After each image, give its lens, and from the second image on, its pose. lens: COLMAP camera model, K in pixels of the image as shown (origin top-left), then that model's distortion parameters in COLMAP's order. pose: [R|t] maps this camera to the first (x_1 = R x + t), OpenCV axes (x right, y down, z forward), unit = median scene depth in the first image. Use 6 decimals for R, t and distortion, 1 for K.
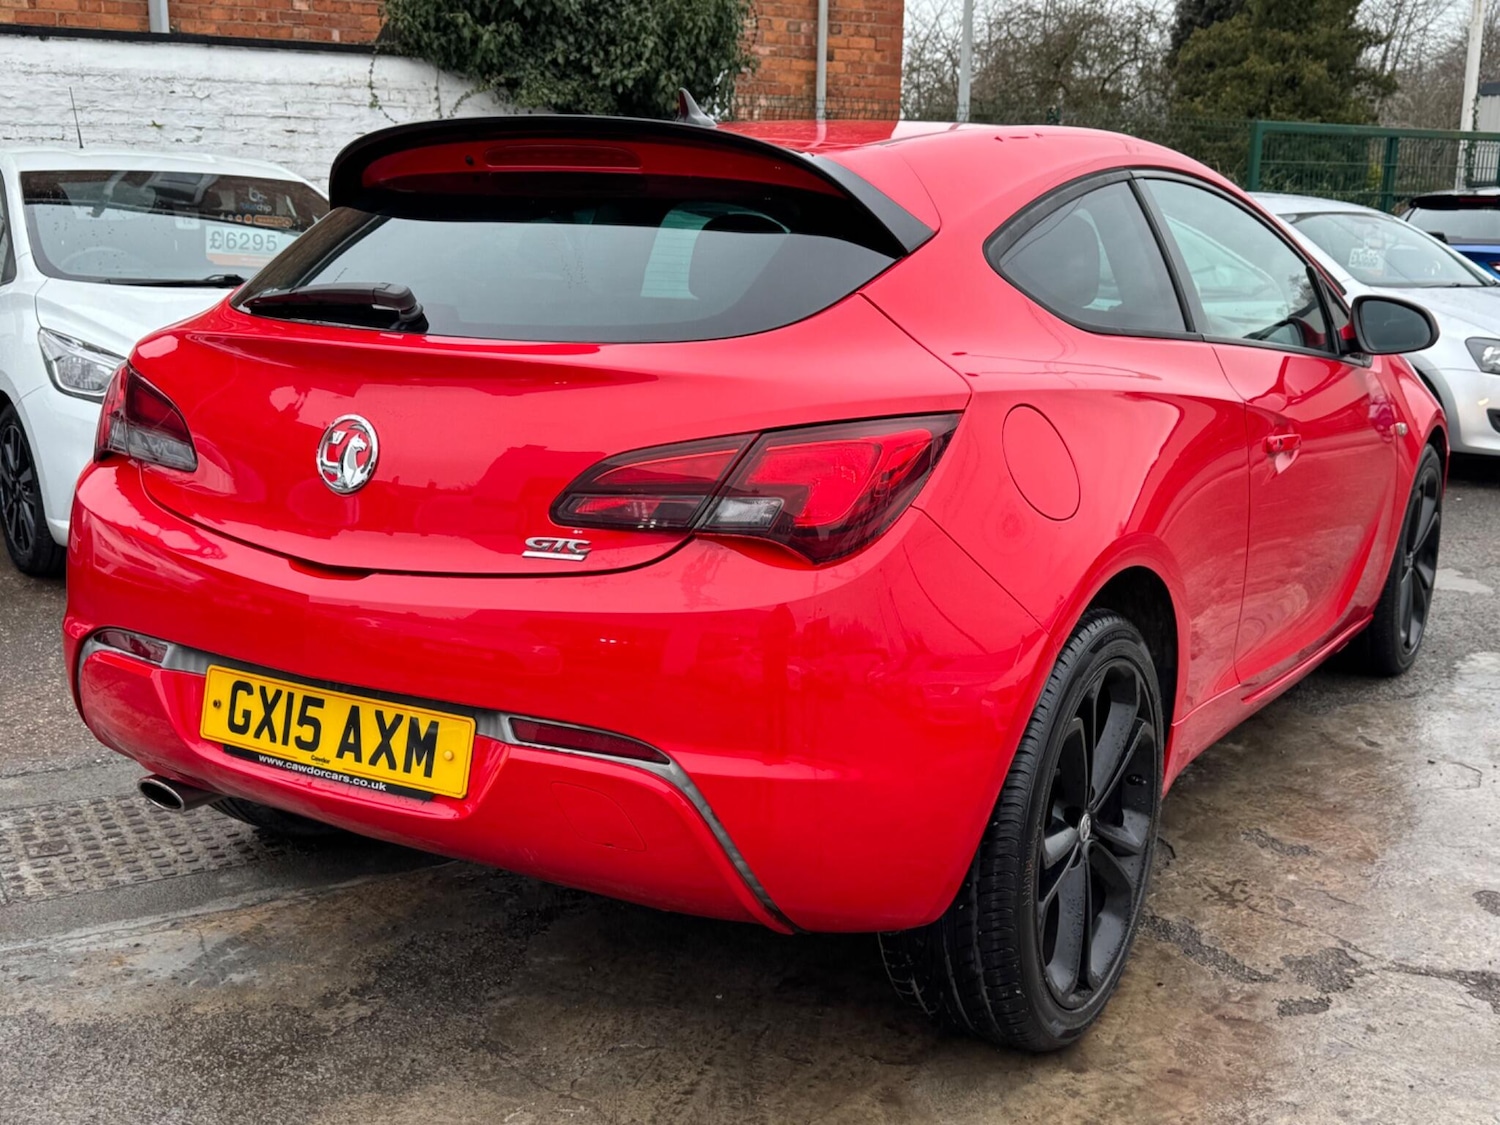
lens RADIAL K [[1662.3, 0, 760.7], [0, 1662.3, 569.5], [0, 0, 1]] dist [0.071839, 0.000000]
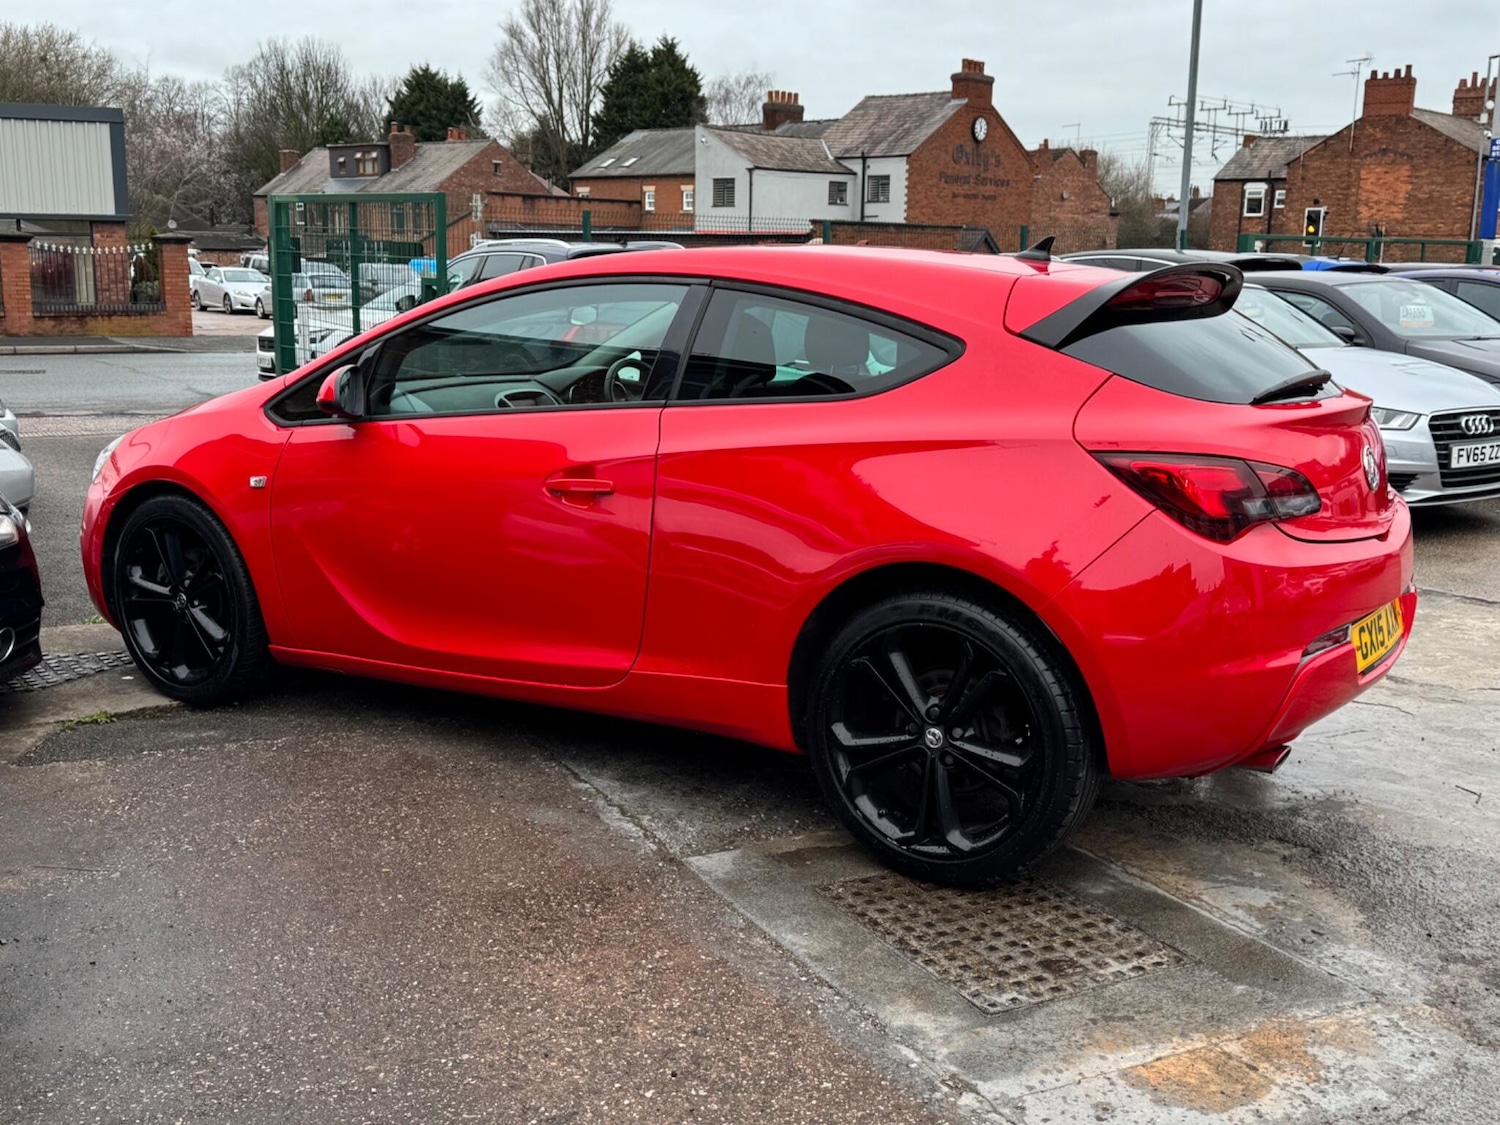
lens RADIAL K [[1557.2, 0, 755.8], [0, 1557.2, 562.2], [0, 0, 1]] dist [0.074748, 0.000000]
pose [[0.040643, -0.205106, 0.977896, -1.233200], [0.198695, 0.960817, 0.193266, -0.272770], [-0.979218, 0.186448, 0.079804, 0.994529]]
